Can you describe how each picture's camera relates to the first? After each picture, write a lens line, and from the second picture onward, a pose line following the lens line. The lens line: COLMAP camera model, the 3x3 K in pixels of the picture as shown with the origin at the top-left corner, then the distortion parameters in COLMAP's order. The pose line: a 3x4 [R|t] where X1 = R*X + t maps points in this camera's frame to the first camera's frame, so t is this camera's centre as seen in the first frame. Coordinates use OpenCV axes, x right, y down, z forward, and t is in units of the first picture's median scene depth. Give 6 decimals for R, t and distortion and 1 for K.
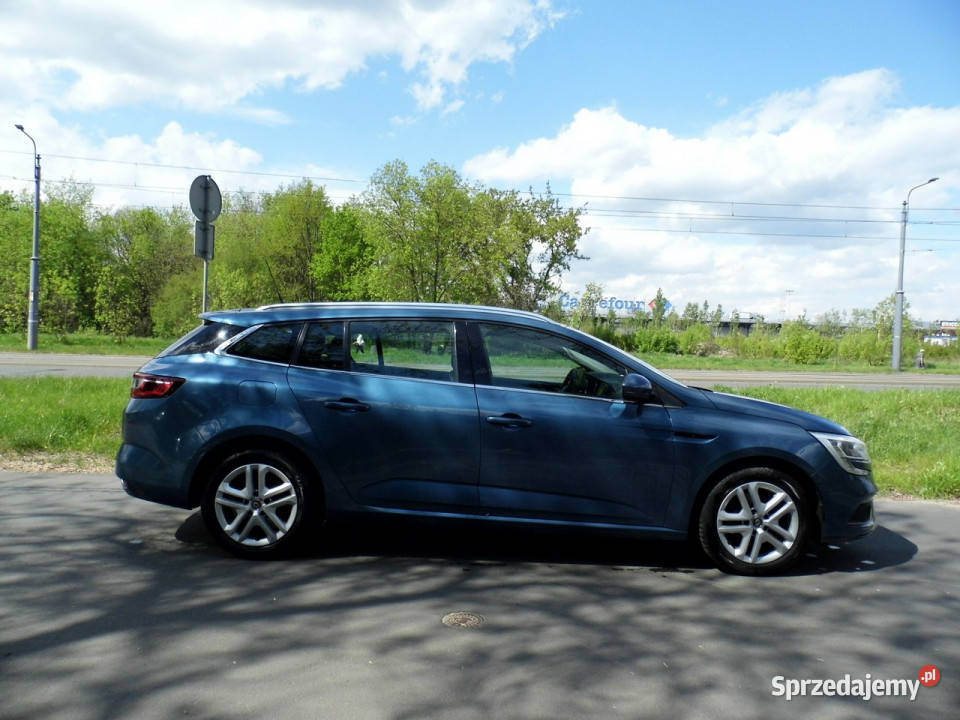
lens RADIAL K [[692.1, 0, 480.0], [0, 692.1, 360.0], [0, 0, 1]] dist [-0.004773, -0.006457]
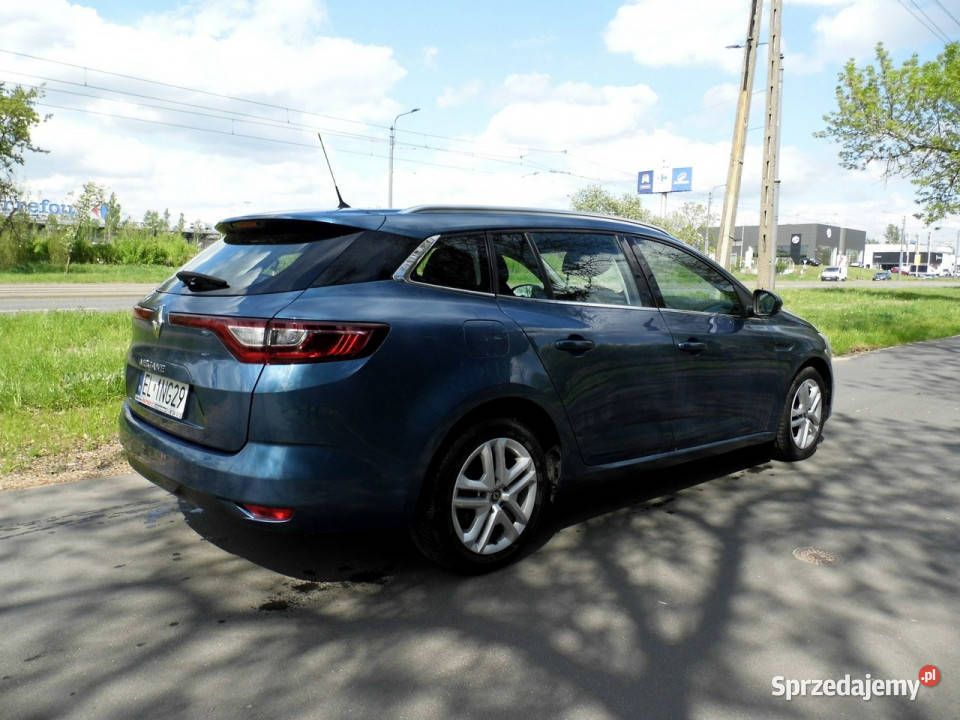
lens RADIAL K [[692.1, 0, 480.0], [0, 692.1, 360.0], [0, 0, 1]] dist [-0.004773, -0.006457]
pose [[0.756127, -0.097937, 0.647055, -0.865467], [0.014676, 0.991028, 0.132850, -0.026573], [-0.654260, -0.090955, 0.750780, 0.539382]]
